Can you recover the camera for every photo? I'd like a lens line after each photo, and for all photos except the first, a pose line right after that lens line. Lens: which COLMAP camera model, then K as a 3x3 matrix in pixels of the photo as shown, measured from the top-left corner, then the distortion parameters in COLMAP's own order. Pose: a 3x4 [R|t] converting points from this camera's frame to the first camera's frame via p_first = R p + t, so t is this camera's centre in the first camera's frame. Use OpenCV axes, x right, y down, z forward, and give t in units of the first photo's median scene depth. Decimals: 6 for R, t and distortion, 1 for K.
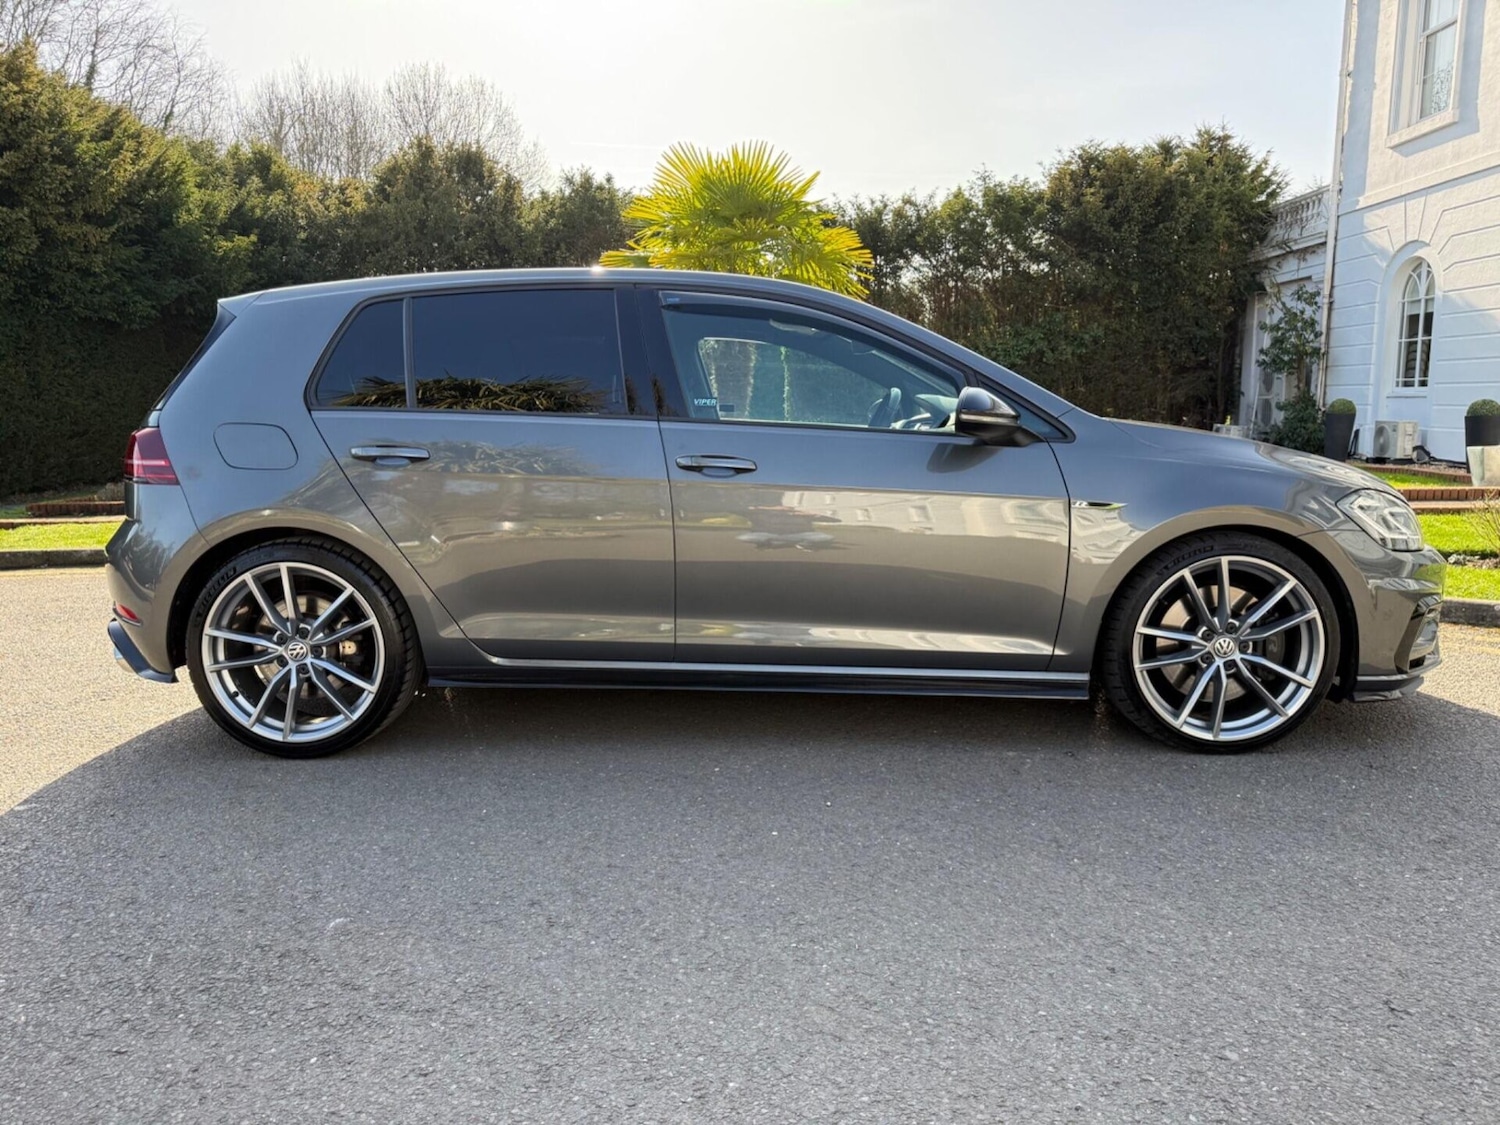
lens RADIAL K [[1085.0, 0, 750.0], [0, 1085.0, 562.5], [0, 0, 1]] dist [0.001054, -0.011443]
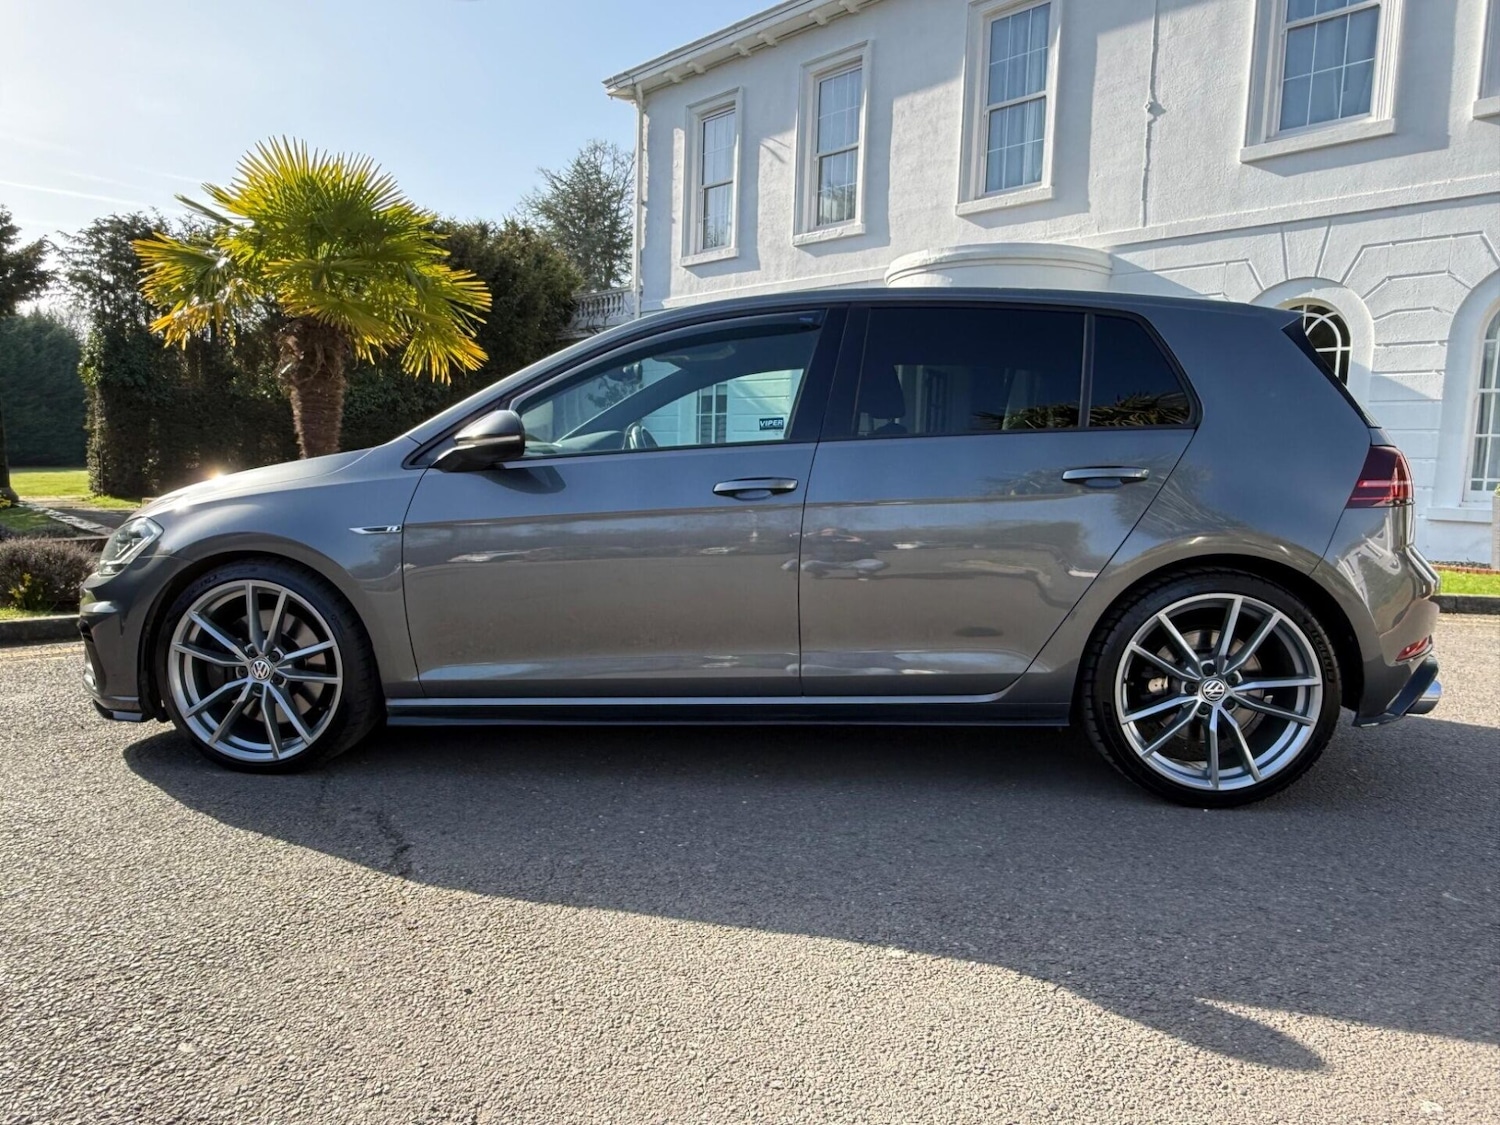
lens RADIAL K [[991.8, 0, 756.3], [0, 991.8, 568.6], [0, 0, 1]] dist [0.005964, 0.003741]
pose [[0.707954, -0.043120, 0.704942, -0.192597], [0.066319, 0.997783, -0.005571, -0.005086], [-0.703138, 0.050695, 0.709244, 0.095108]]
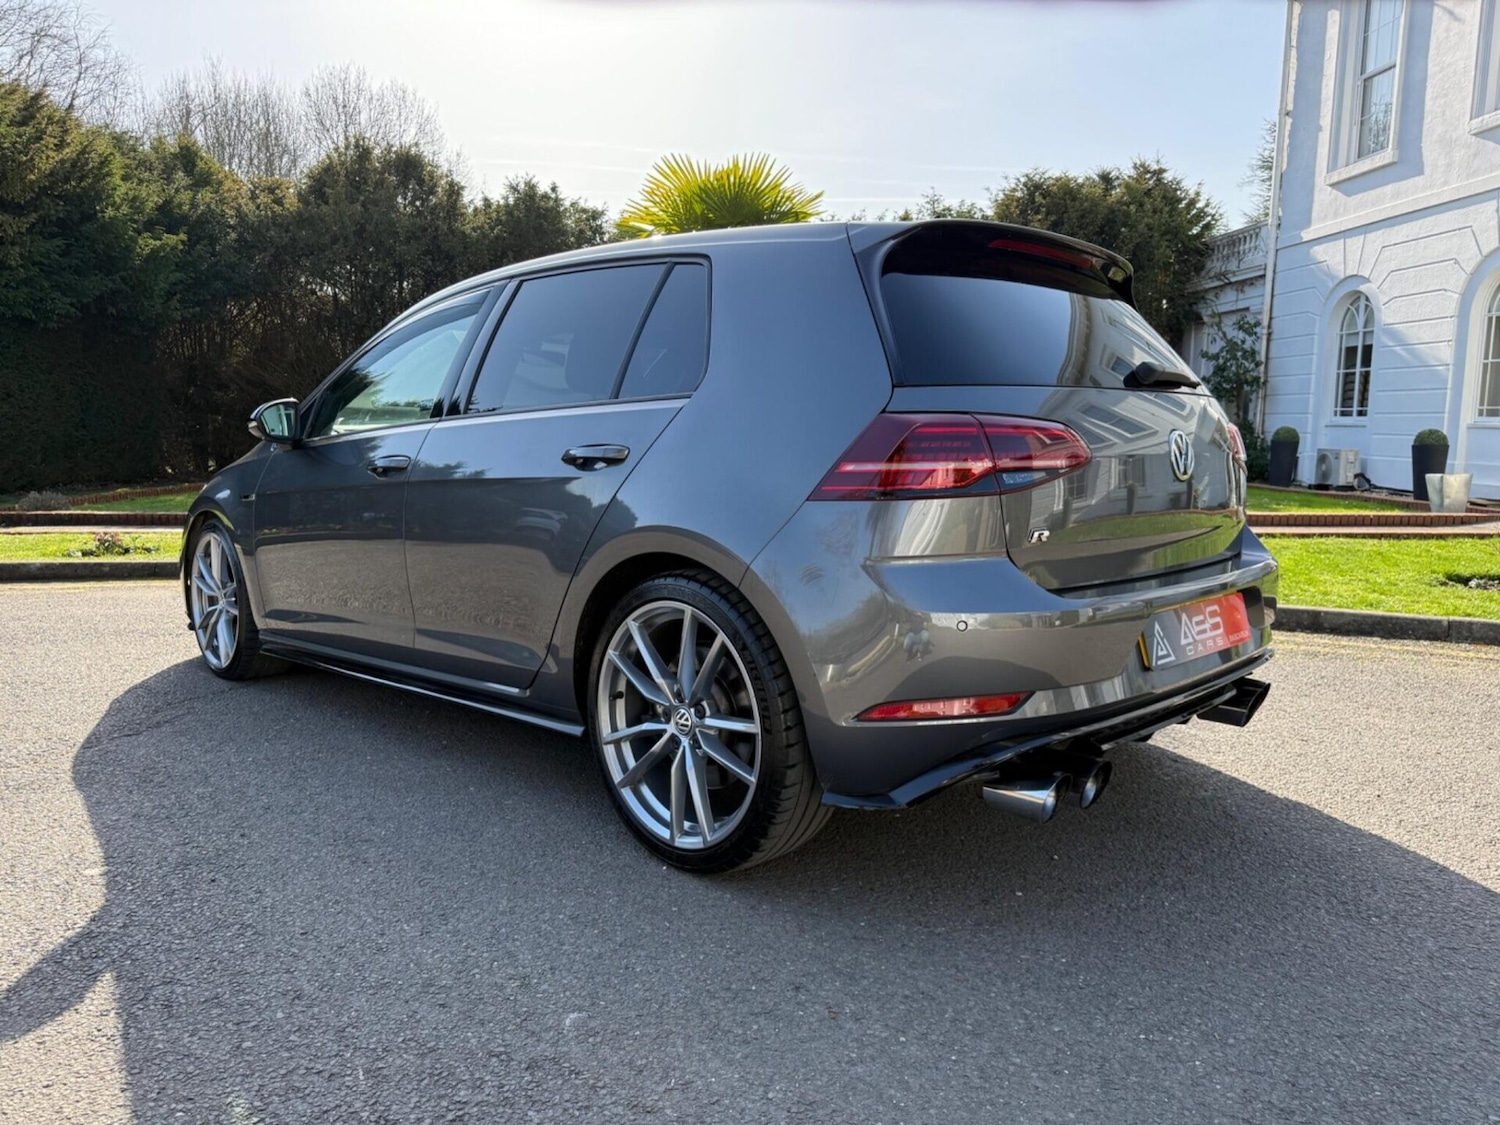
lens RADIAL K [[1083.2, 0, 751.1], [0, 1083.2, 568.2], [0, 0, 1]] dist [-0.007940, -0.001281]
pose [[0.996409, 0.008330, 0.084255, -0.039786], [-0.007301, 0.999895, -0.012513, -0.000100], [-0.084350, 0.011853, 0.996366, 0.020872]]
